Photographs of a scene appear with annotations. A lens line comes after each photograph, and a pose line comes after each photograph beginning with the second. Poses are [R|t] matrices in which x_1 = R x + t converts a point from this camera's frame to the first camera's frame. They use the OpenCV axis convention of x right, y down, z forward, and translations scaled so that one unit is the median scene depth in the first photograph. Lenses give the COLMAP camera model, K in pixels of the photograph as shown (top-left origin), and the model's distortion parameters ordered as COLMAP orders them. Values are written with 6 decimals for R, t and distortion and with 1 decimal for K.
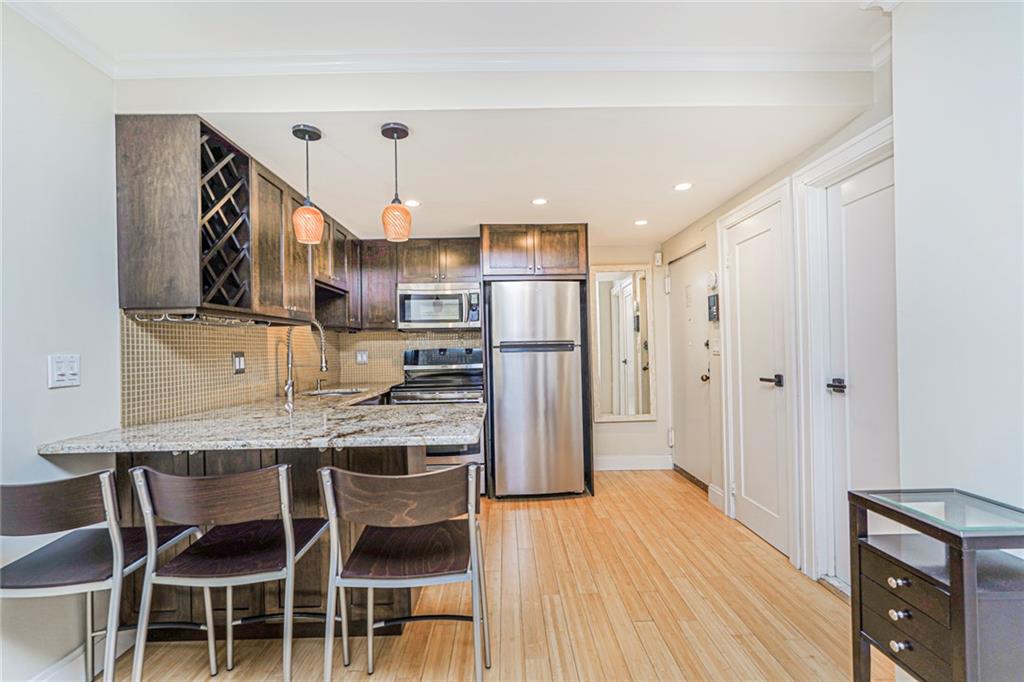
lens RADIAL K [[450.8, 0, 509.6], [0, 450.8, 344.8], [0, 0, 1]] dist [-0.012933, 0.007284]
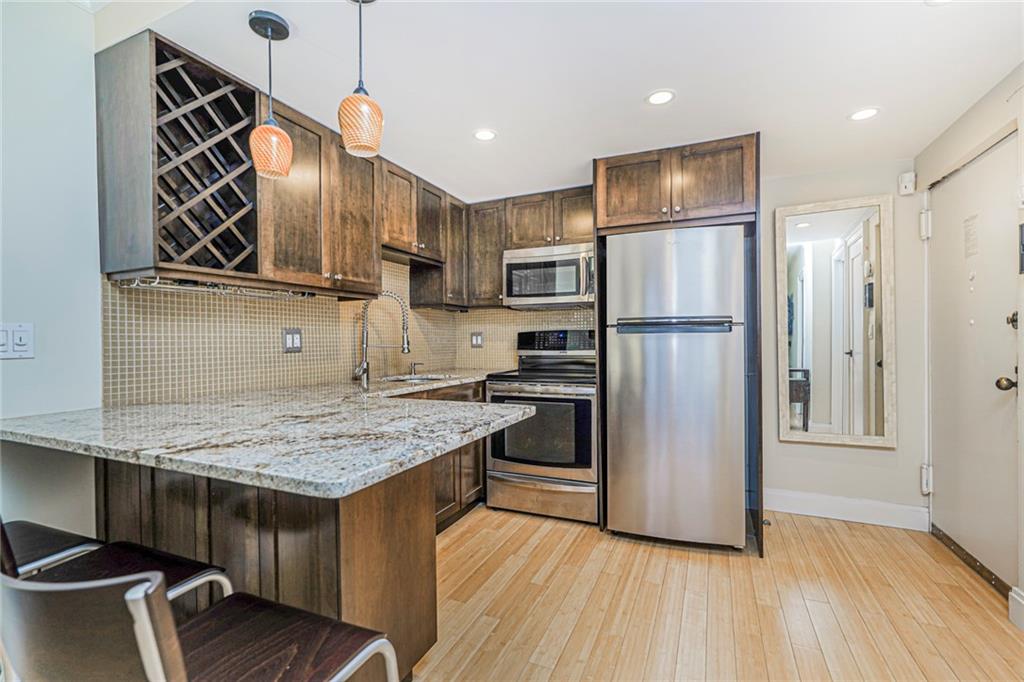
lens RADIAL K [[450.8, 0, 510.9], [0, 450.8, 342.5], [0, 0, 1]] dist [-0.012933, 0.007284]
pose [[0.907187, 0.014786, -0.420467, 0.125053], [-0.006228, 0.999745, 0.021720, 0.016151], [0.420681, -0.017085, 0.907048, 0.272166]]
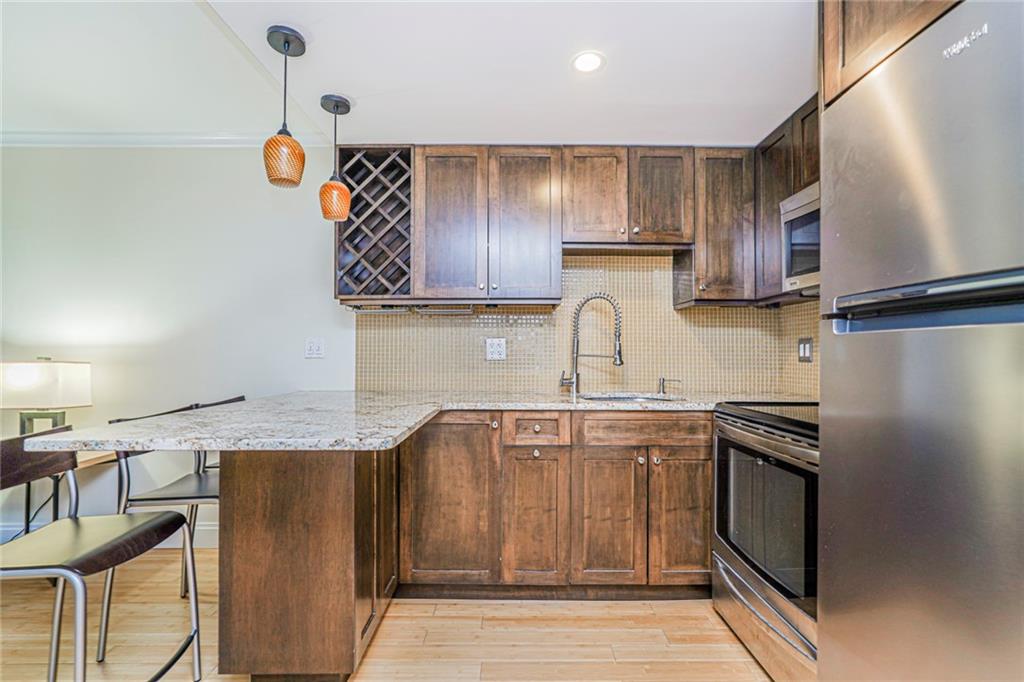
lens RADIAL K [[450.8, 0, 512.6], [0, 450.8, 345.6], [0, 0, 1]] dist [-0.012933, 0.007284]
pose [[-0.003933, 0.006926, -0.999968, 0.278033], [0.007794, 0.999946, 0.006895, 0.019478], [0.999962, -0.007767, -0.003986, 0.765731]]
